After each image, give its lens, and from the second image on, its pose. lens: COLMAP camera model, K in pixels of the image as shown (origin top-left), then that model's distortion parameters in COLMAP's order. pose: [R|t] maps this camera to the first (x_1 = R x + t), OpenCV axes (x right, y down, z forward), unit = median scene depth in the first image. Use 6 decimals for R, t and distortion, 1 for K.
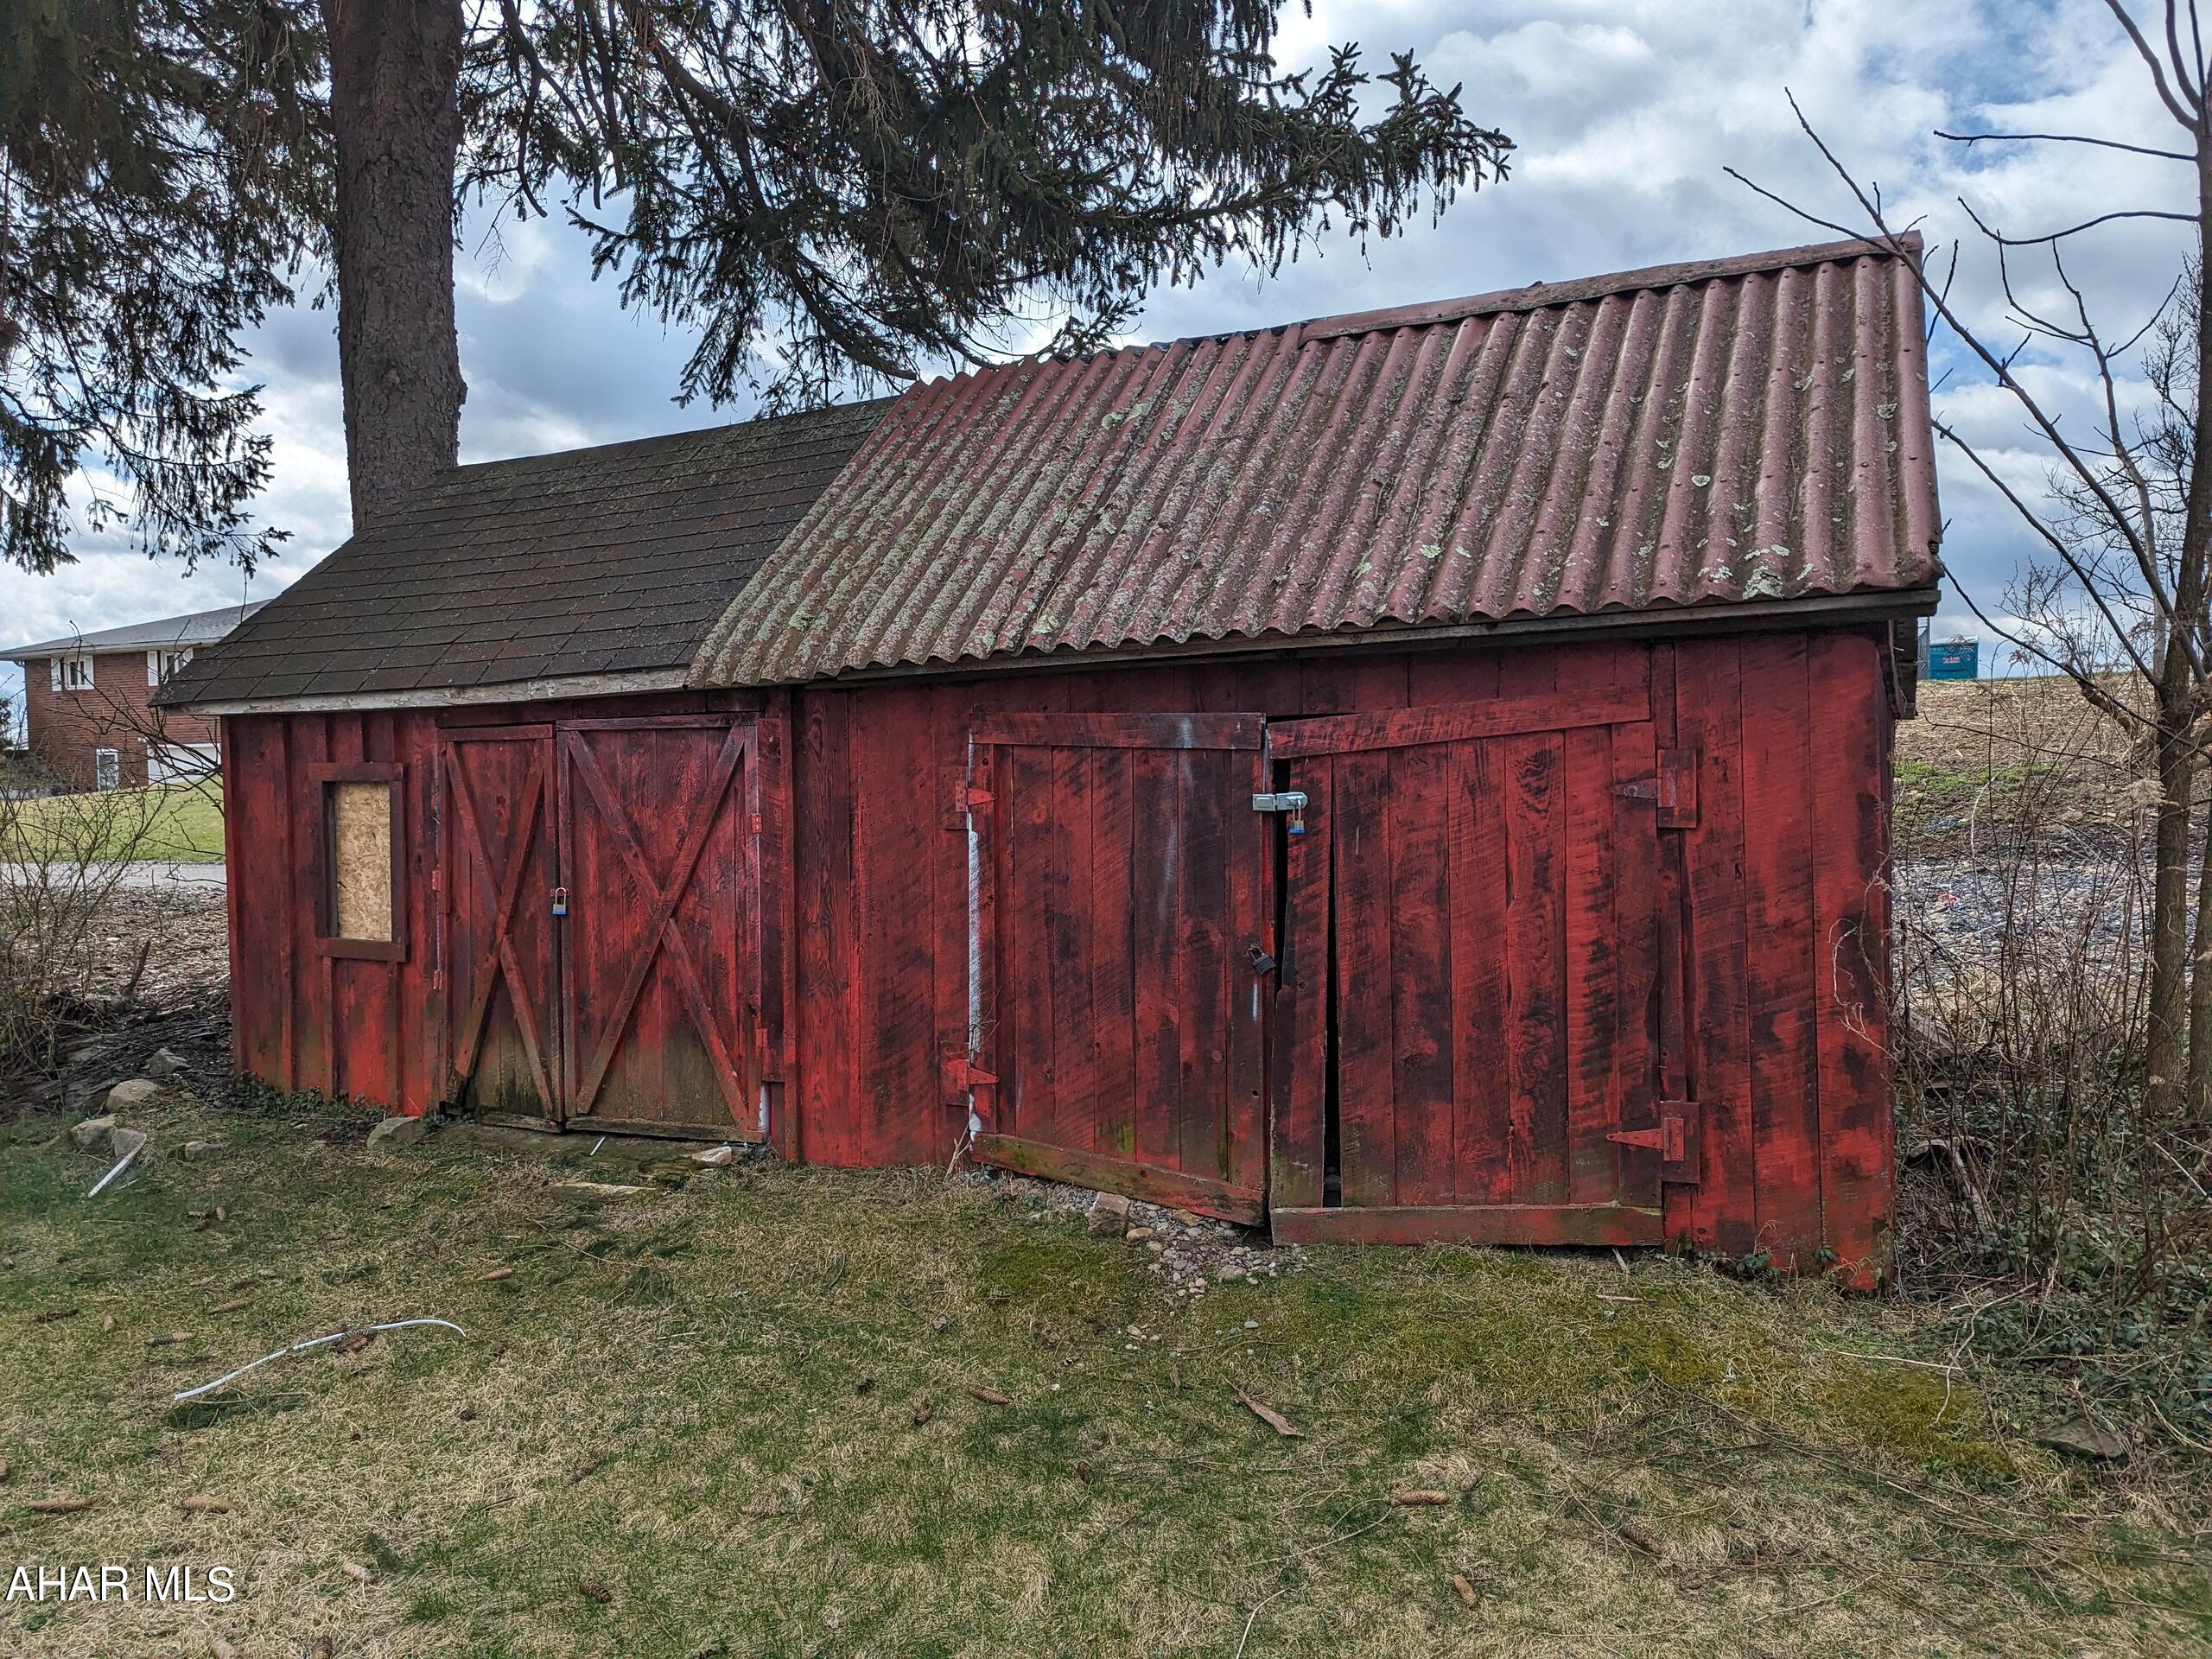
lens RADIAL K [[1522.0, 0, 1104.7], [0, 1522.0, 849.3], [0, 0, 1]] dist [0.056251, -0.001017]
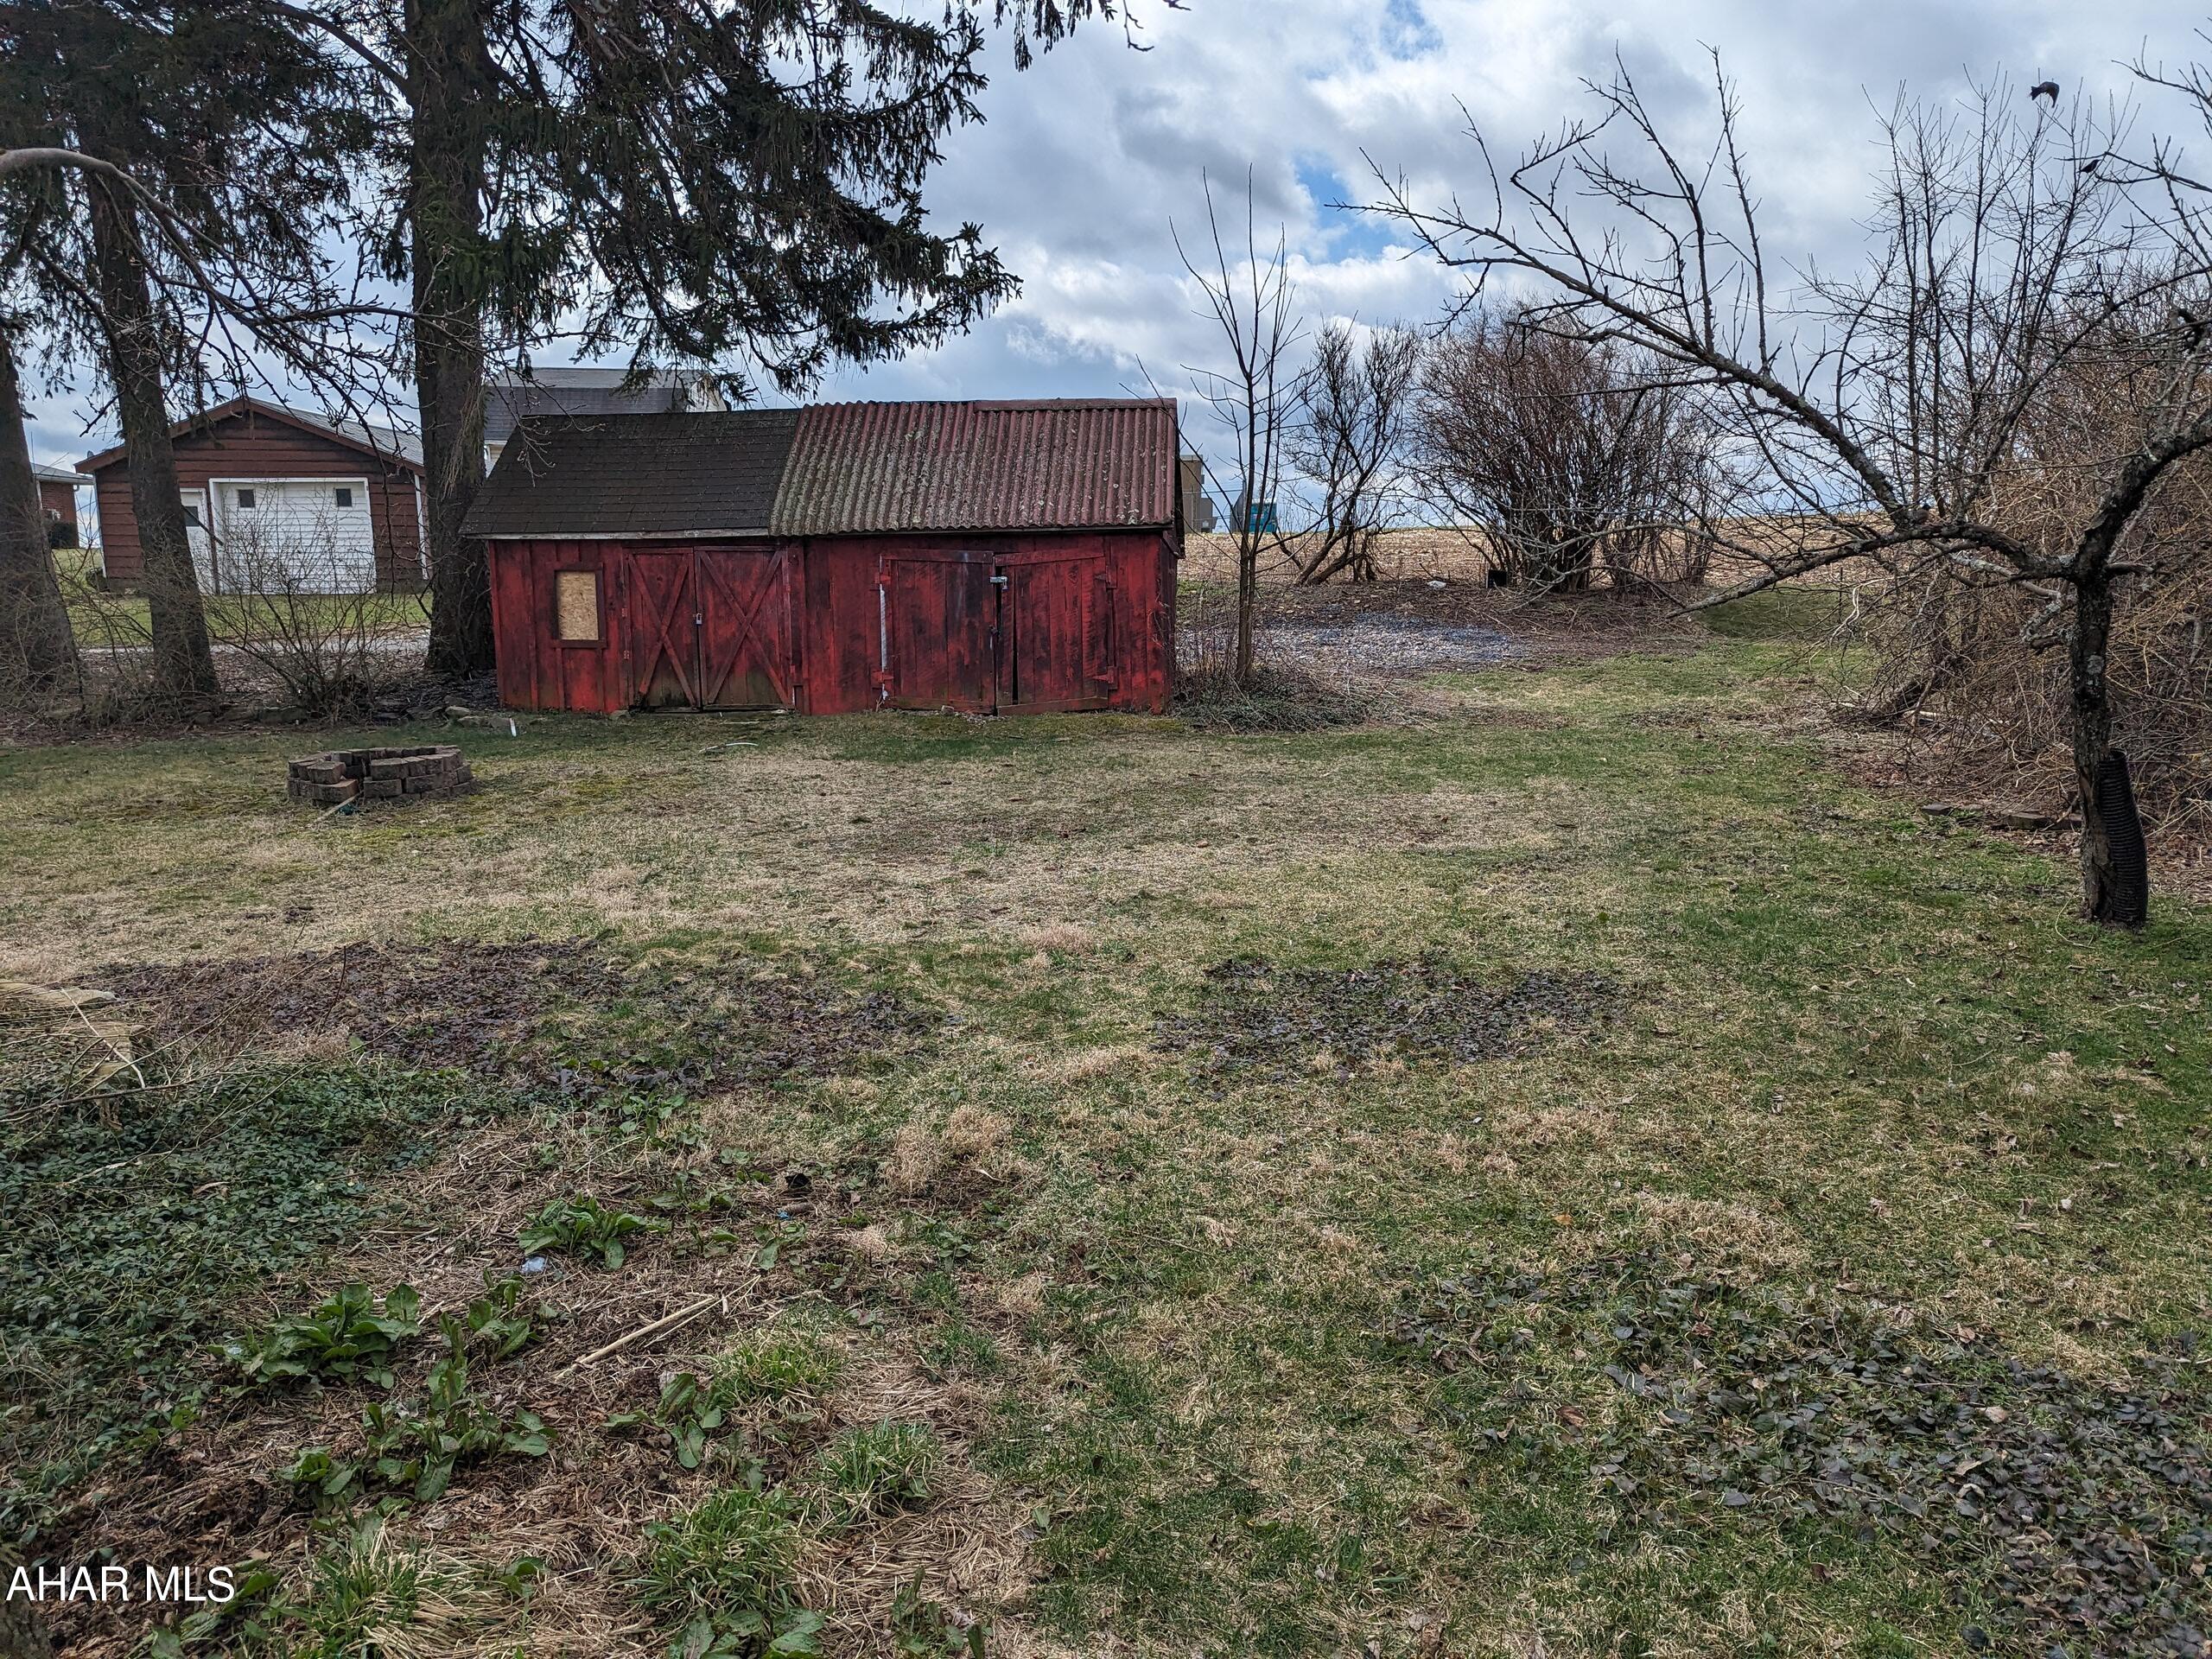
lens RADIAL K [[1522.0, 0, 1104.7], [0, 1522.0, 849.3], [0, 0, 1]] dist [0.056251, -0.001017]
pose [[0.926623, -0.049491, 0.372721, -0.790779], [0.008881, 0.993904, 0.109894, 0.159541], [-0.375888, -0.098520, 0.921413, -1.846408]]
